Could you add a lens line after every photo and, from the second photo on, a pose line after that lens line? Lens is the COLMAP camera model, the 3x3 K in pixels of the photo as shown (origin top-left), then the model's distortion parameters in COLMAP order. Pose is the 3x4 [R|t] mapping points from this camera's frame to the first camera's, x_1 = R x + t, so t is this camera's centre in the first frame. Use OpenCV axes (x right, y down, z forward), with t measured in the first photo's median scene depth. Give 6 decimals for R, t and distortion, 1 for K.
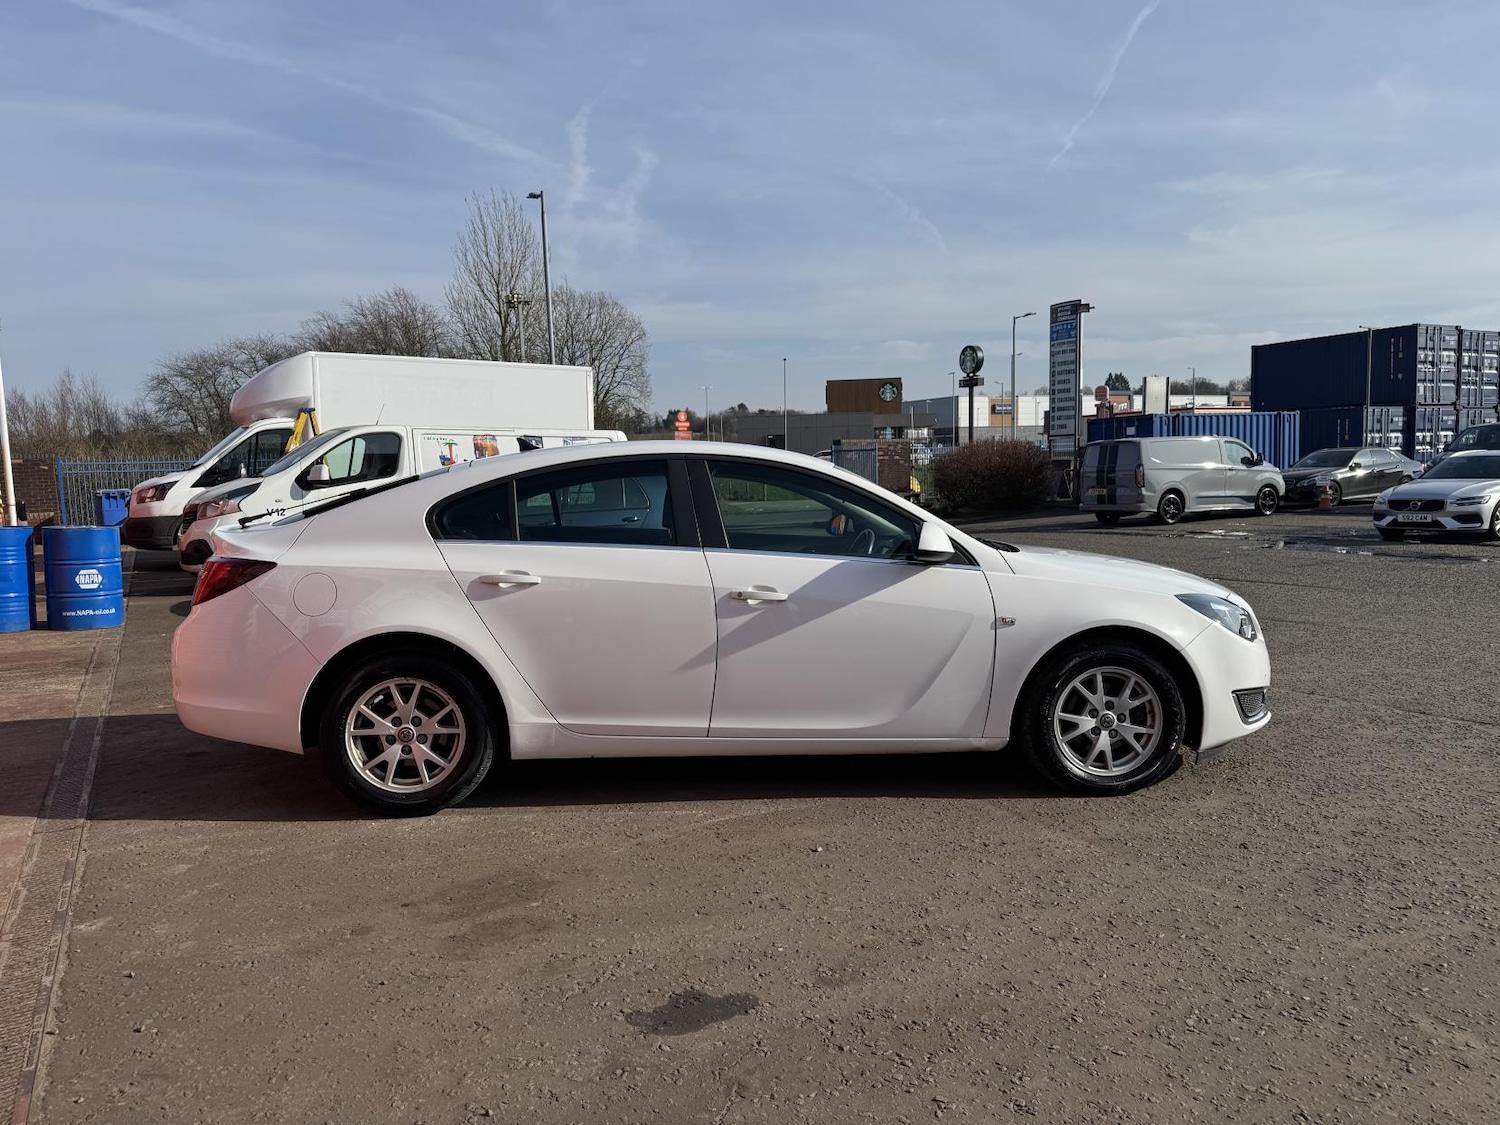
lens RADIAL K [[1024.7, 0, 751.5], [0, 1024.7, 596.6], [0, 0, 1]] dist [0.085192, -0.089221]
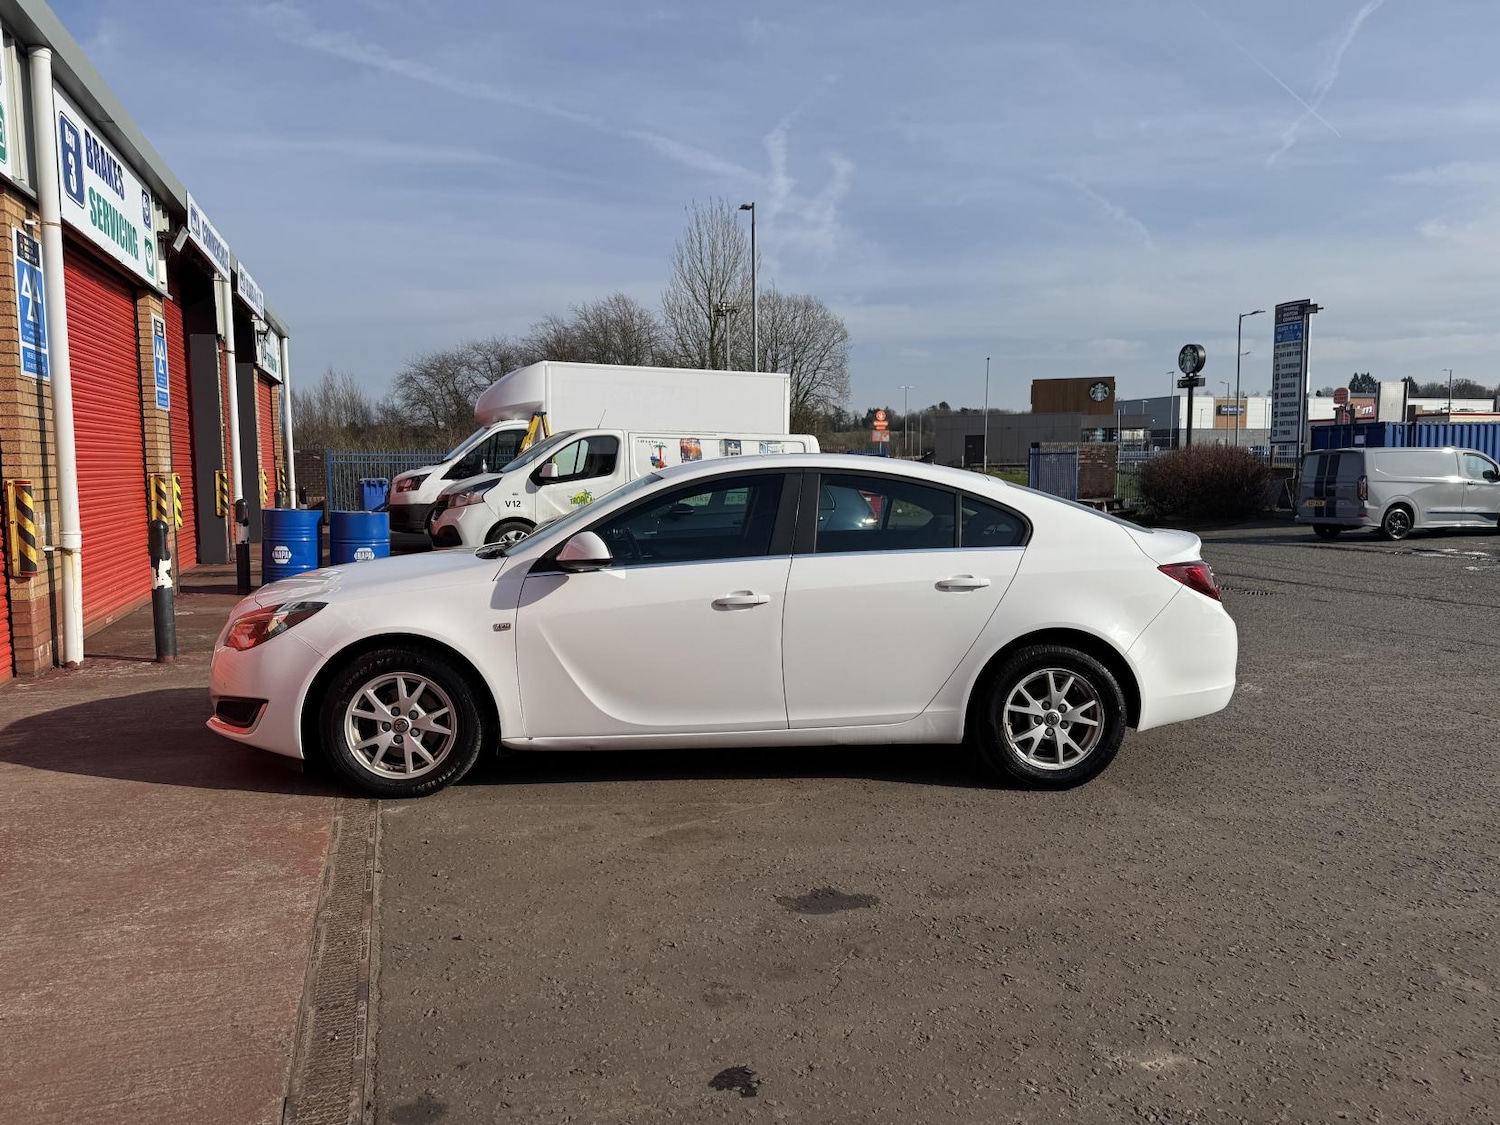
lens RADIAL K [[1075.1, 0, 758.7], [0, 1075.1, 563.4], [0, 0, 1]] dist [0.144700, -0.171627]
pose [[0.982640, 0.038560, -0.181471, 0.023679], [-0.044188, 0.998656, -0.027069, 0.004099], [0.180184, 0.034618, 0.983024, -0.099098]]
